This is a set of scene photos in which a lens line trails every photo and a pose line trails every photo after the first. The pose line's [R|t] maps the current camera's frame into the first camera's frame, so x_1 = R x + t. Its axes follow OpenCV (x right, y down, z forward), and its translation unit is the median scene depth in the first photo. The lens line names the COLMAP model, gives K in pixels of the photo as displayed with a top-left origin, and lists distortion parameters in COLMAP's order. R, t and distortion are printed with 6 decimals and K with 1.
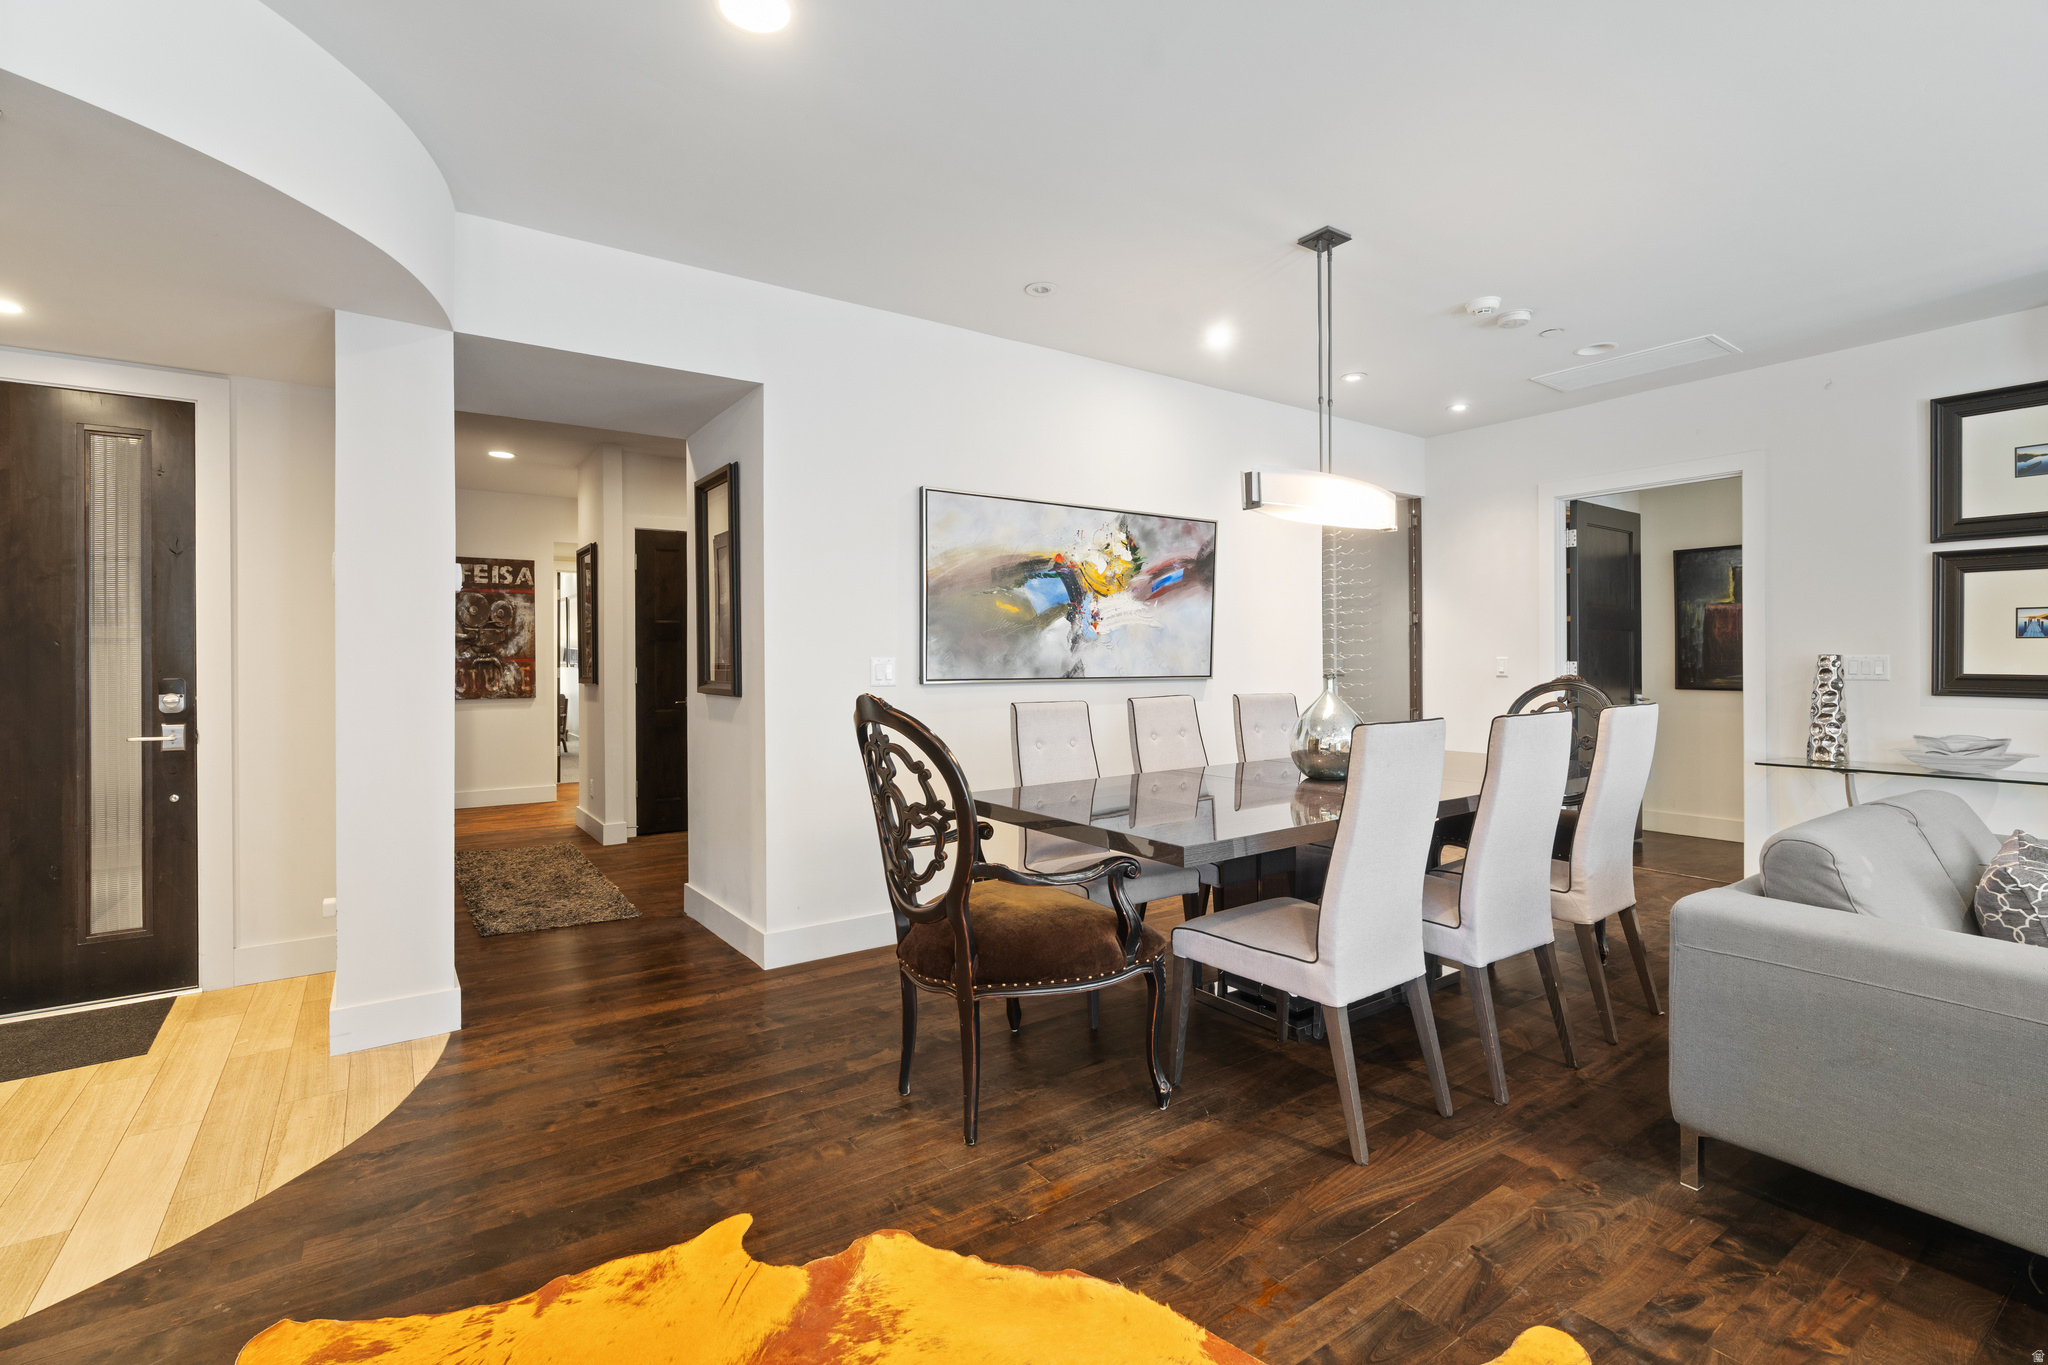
lens RADIAL K [[921.7, 0, 1021.9], [0, 921.7, 666.2], [0, 0, 1]] dist [-0.004994, 0.000205]
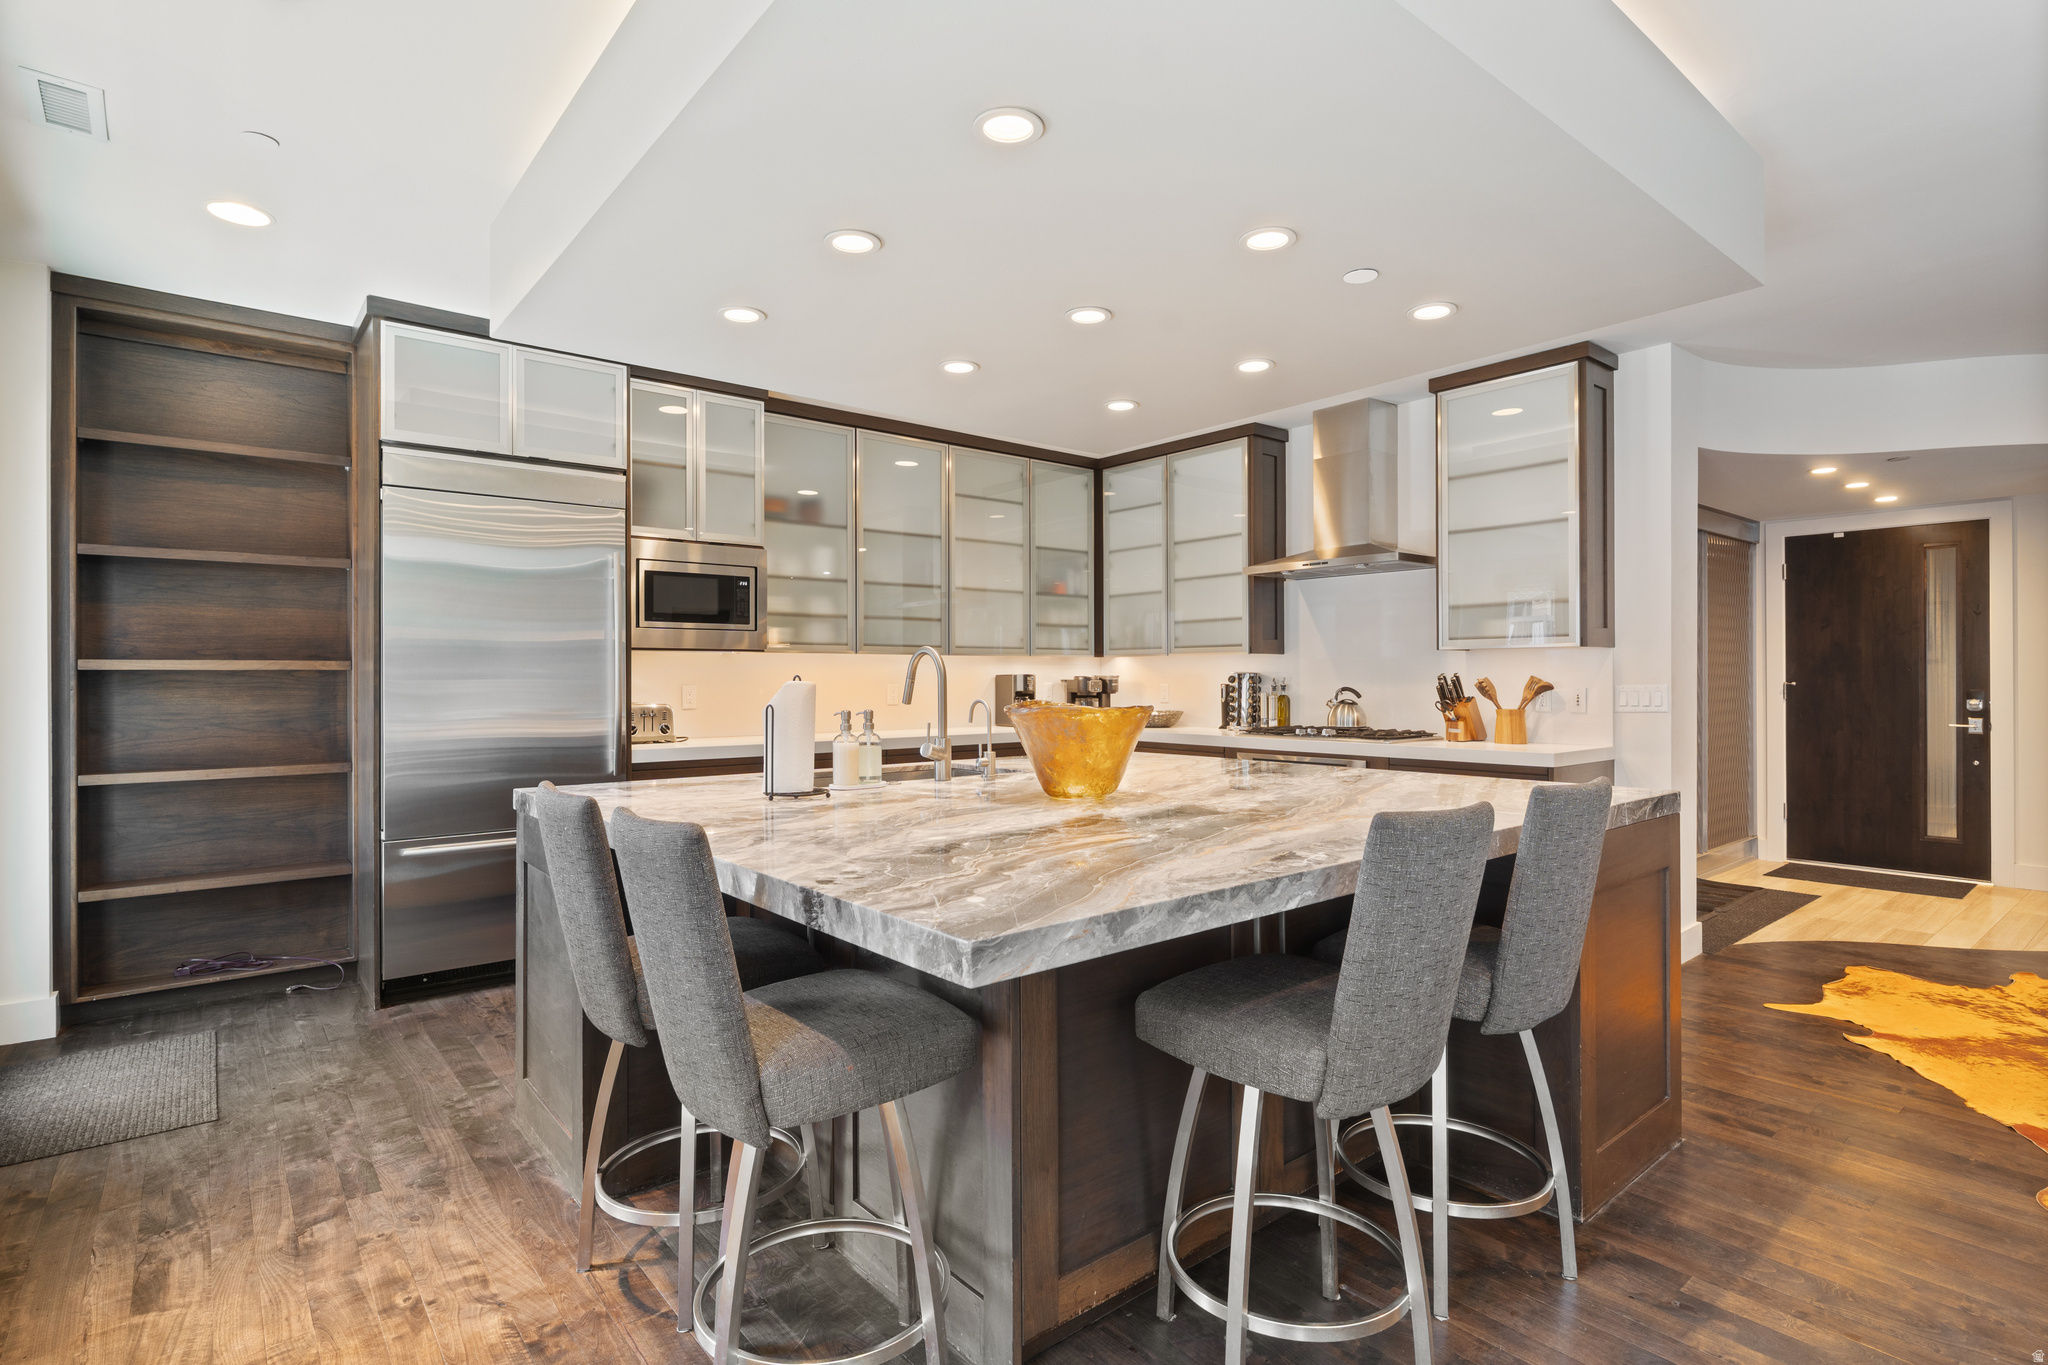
lens RADIAL K [[1012.7, 0, 1024.0], [0, 1012.7, 668.1], [0, 0, 1]] dist [-0.002599, -0.000584]
pose [[0.079897, -0.001490, -0.996802, 0.532704], [-0.001618, 0.999997, -0.001625, -0.014247], [0.996802, 0.001742, 0.079894, -0.605303]]
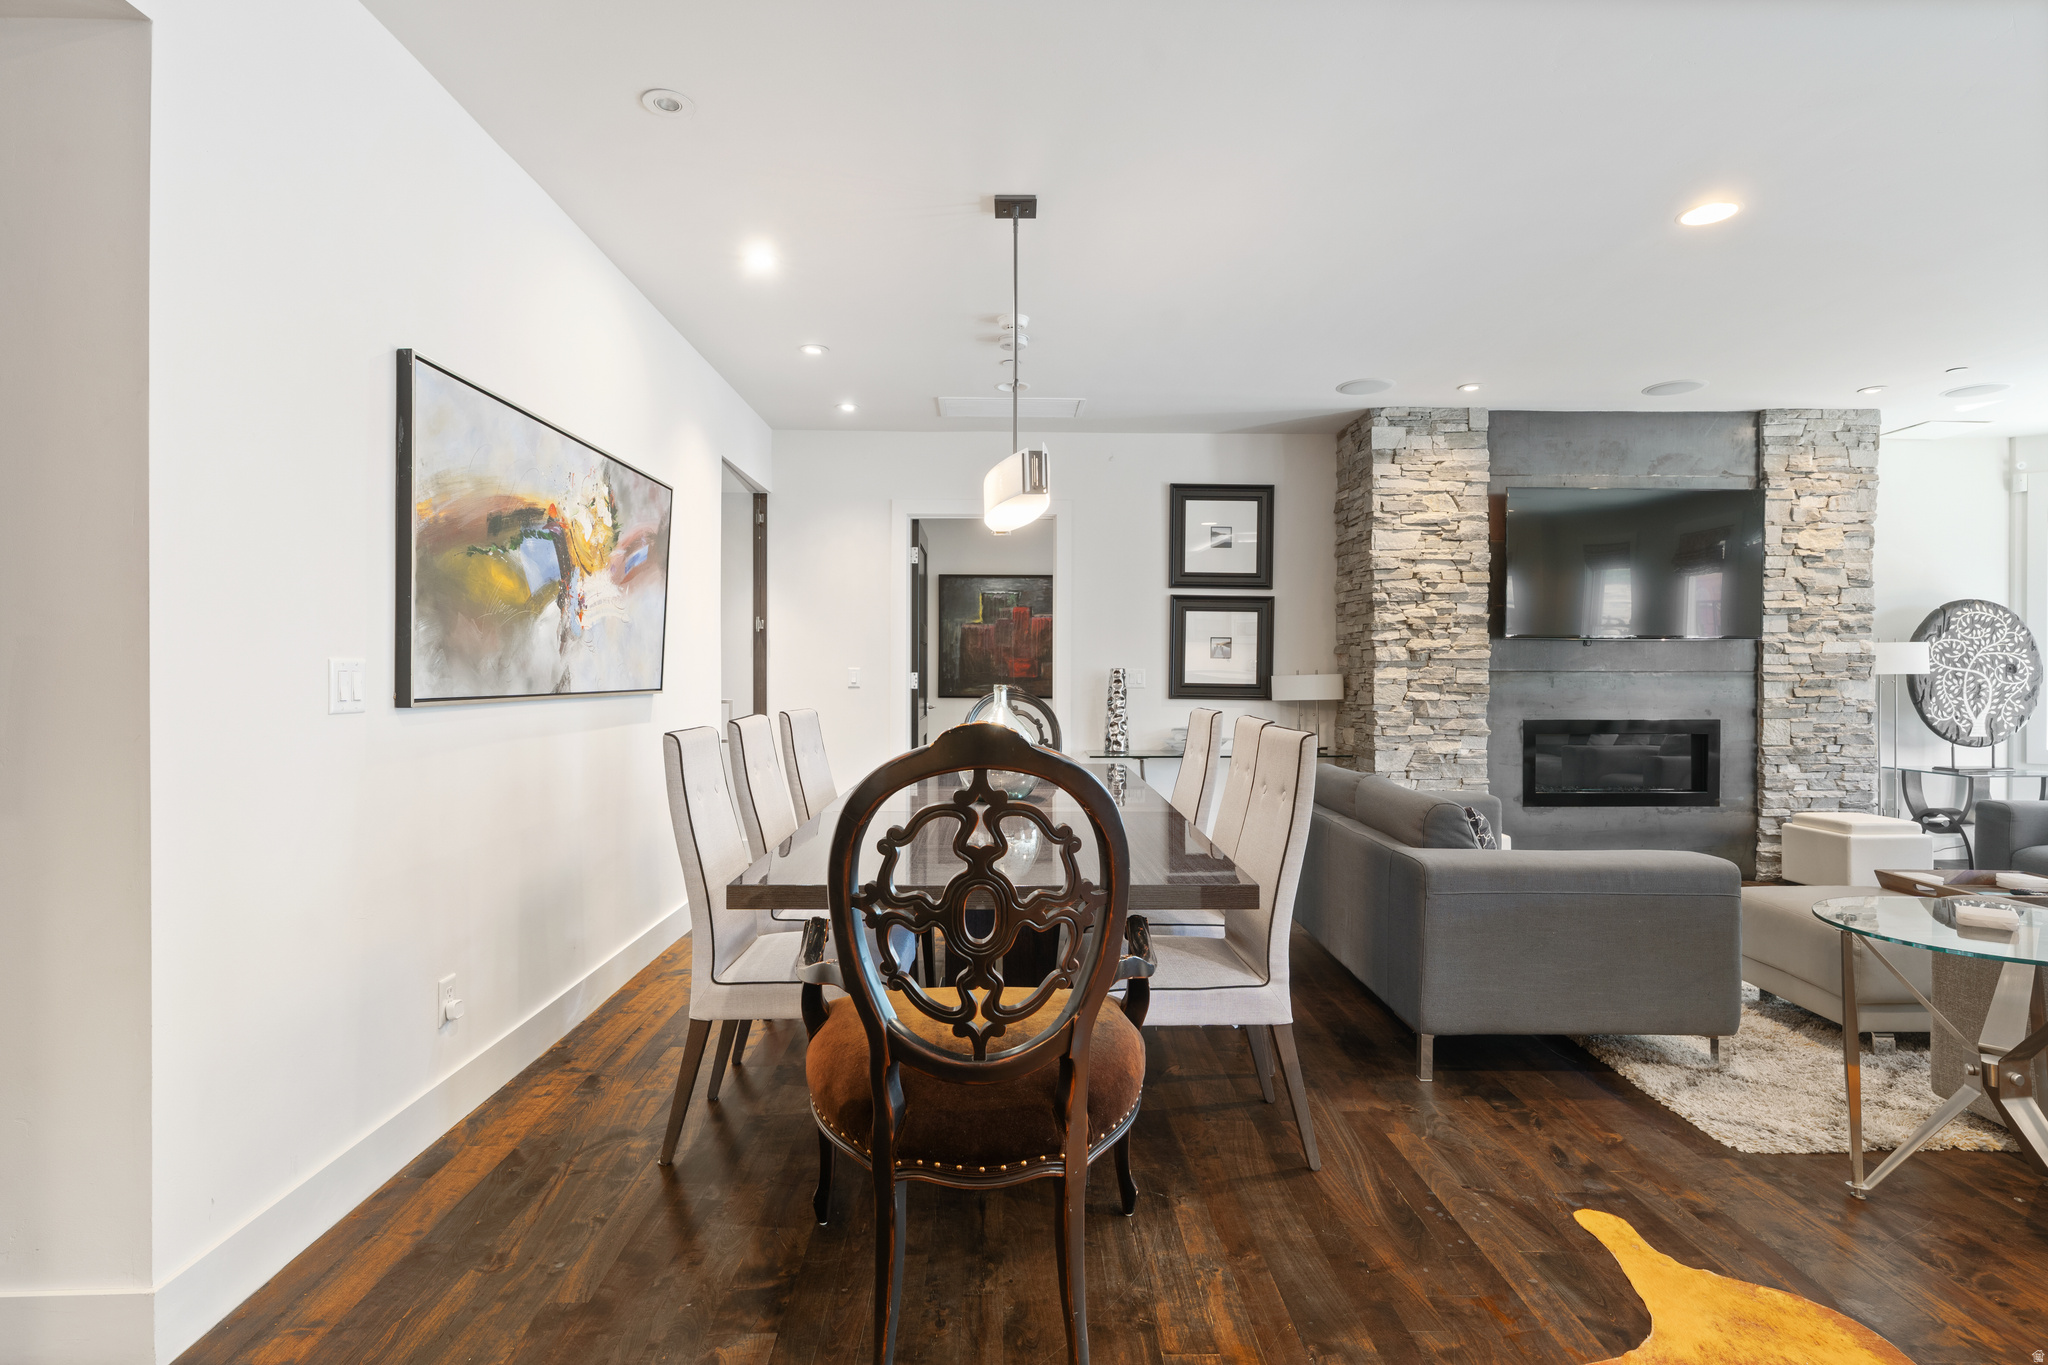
lens RADIAL K [[1008.3, 0, 1022.3], [0, 1008.3, 672.7], [0, 0, 1]] dist [-0.004447, 0.002488]
pose [[0.556502, 0.005023, 0.830831, -0.344751], [-0.001839, 0.999987, -0.004814, 0.000587], [-0.830844, 0.001151, 0.556504, 0.306543]]
